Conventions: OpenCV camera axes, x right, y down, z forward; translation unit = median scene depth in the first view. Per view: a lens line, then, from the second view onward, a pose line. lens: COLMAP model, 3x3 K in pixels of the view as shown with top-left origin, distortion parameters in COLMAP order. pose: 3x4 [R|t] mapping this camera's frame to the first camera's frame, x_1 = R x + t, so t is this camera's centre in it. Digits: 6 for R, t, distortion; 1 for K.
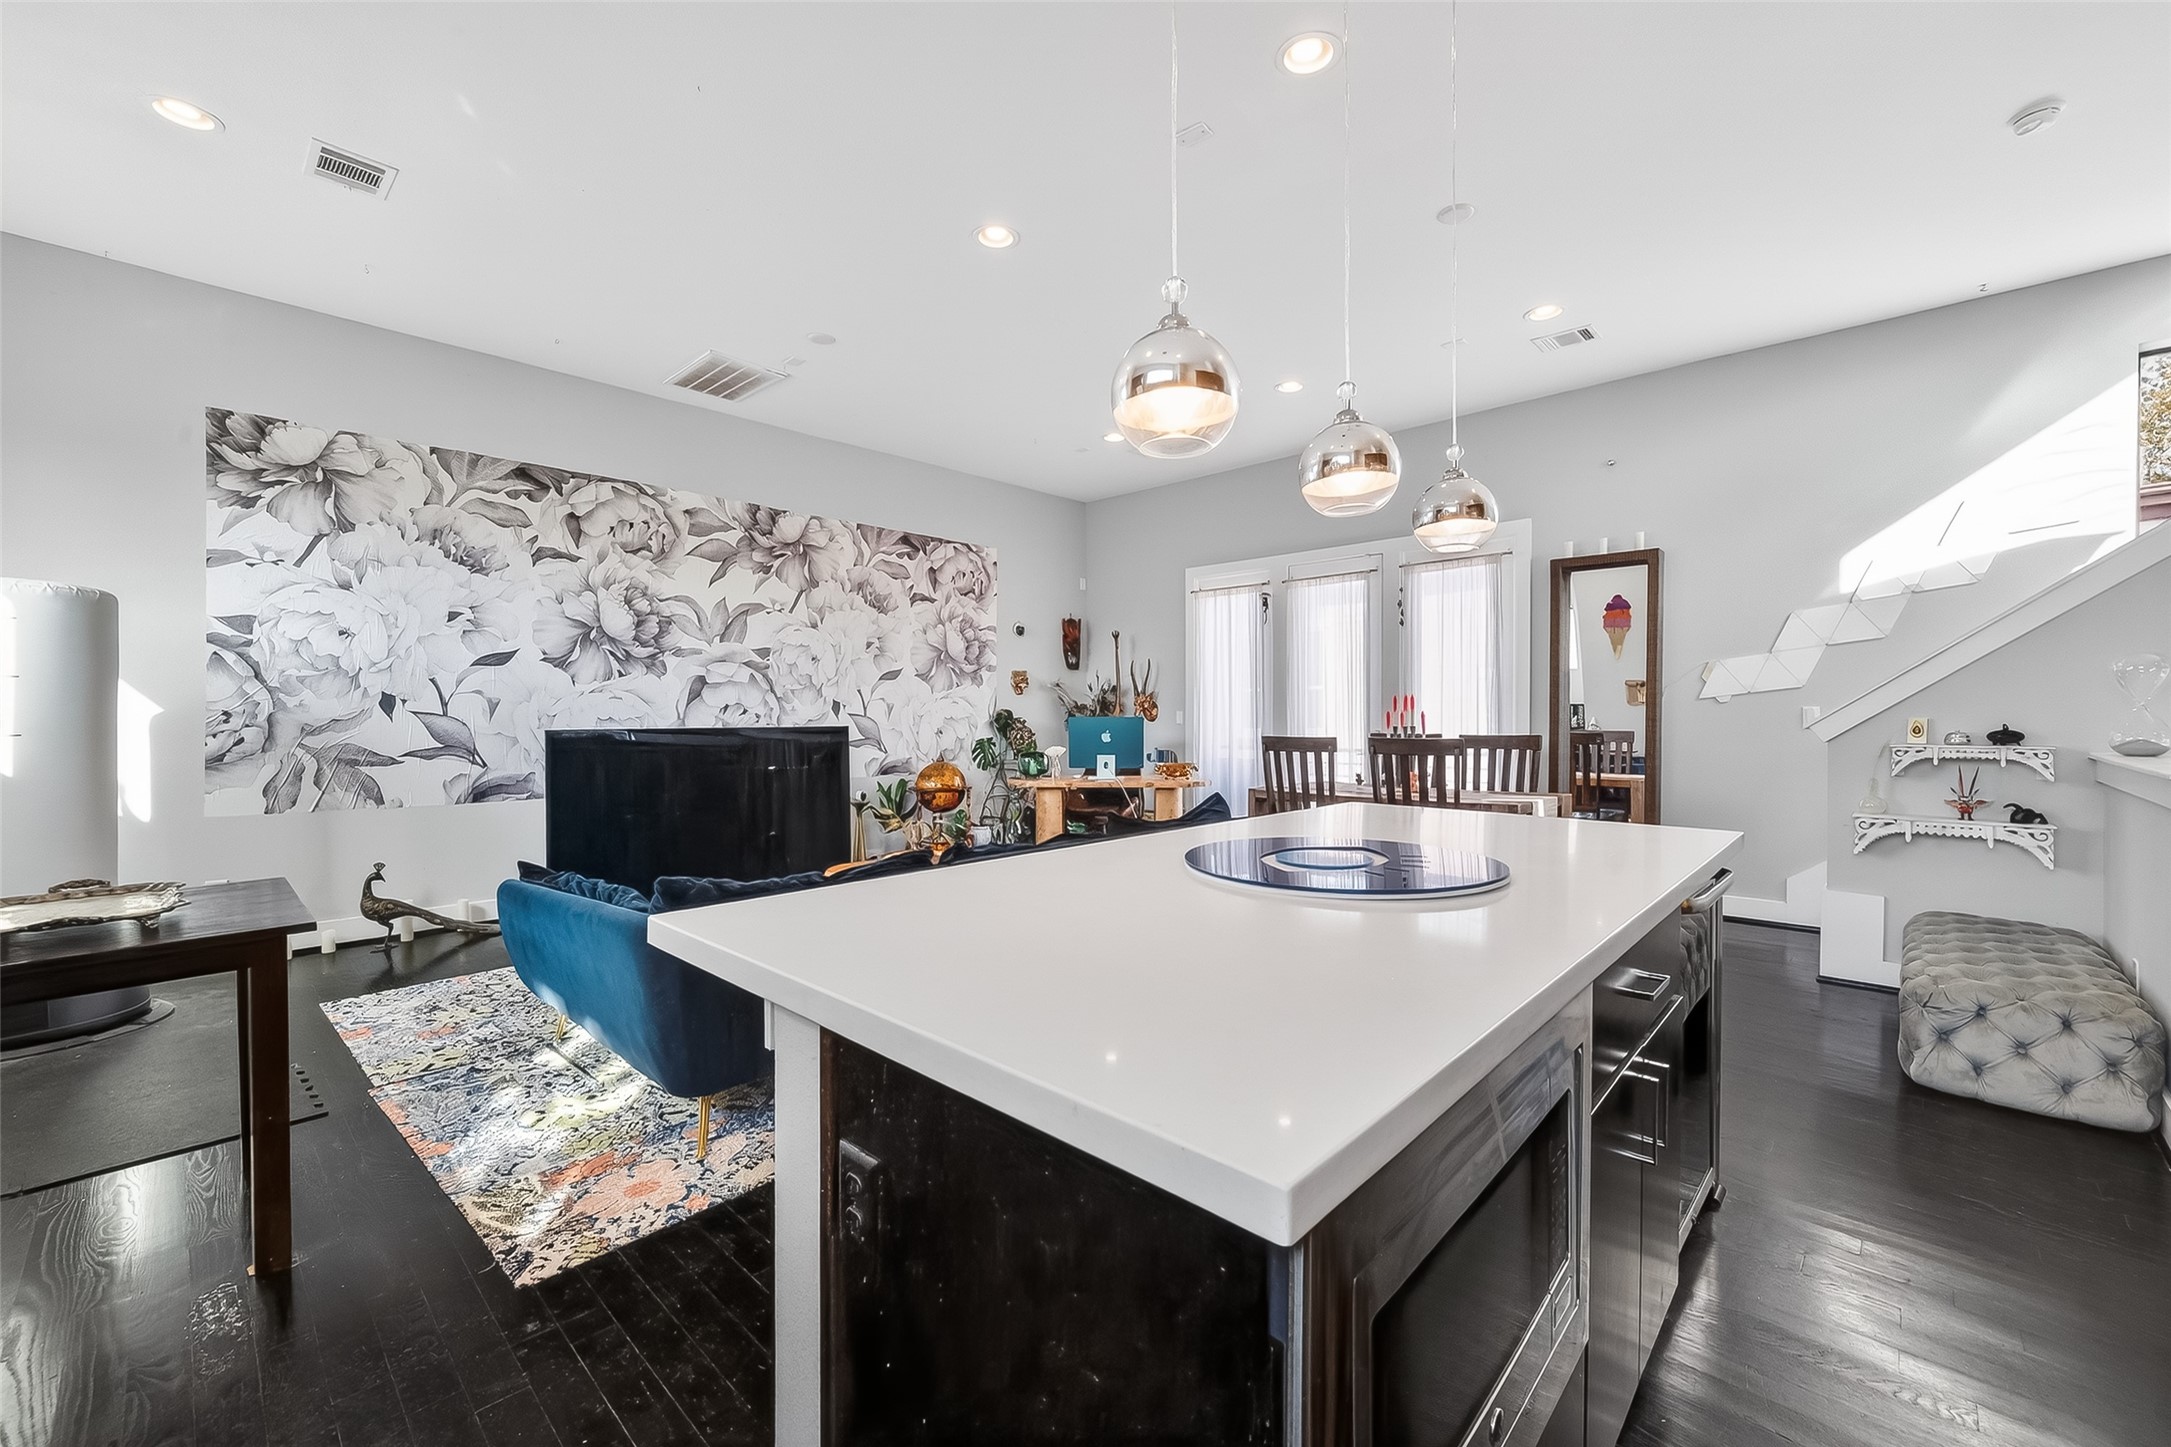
lens RADIAL K [[860.3, 0, 1085.5], [0, 860.3, 723.5], [0, 0, 1]] dist [0.000371, 0.000090]
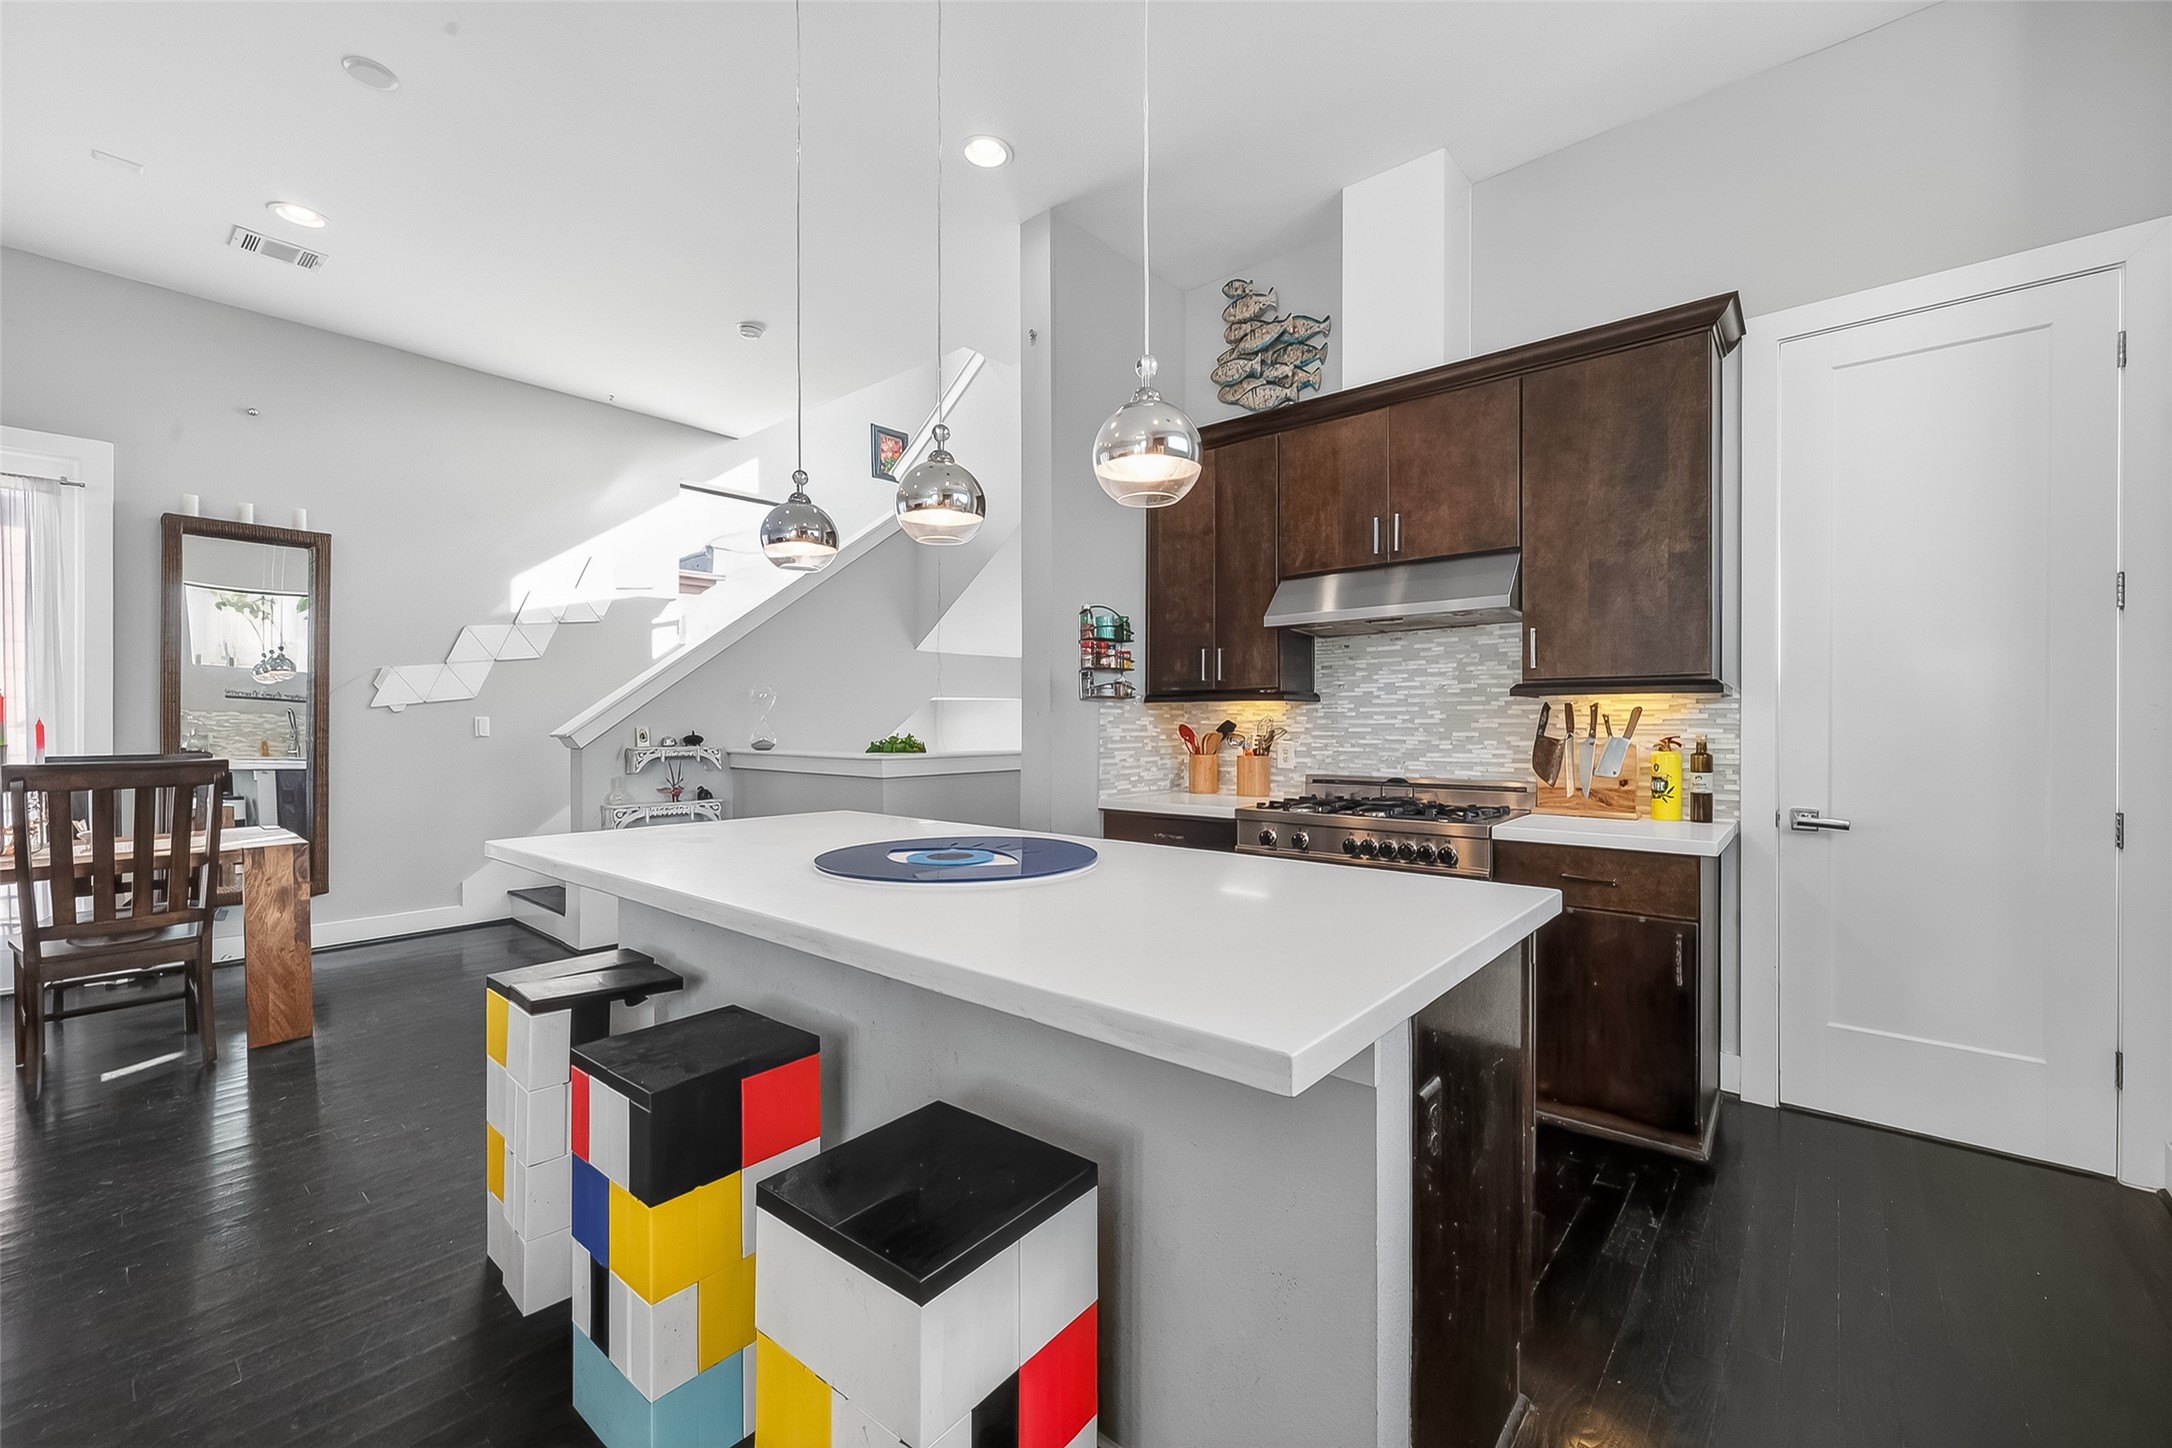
lens RADIAL K [[860.7, 0, 1086.0], [0, 860.7, 724.0], [0, 0, 1]] dist [0.000371, 0.000090]
pose [[-0.043578, 0.001836, 0.999048, -0.295413], [0.011375, 0.999934, -0.001342, -0.001431], [-0.998985, 0.011306, -0.043596, 0.331273]]
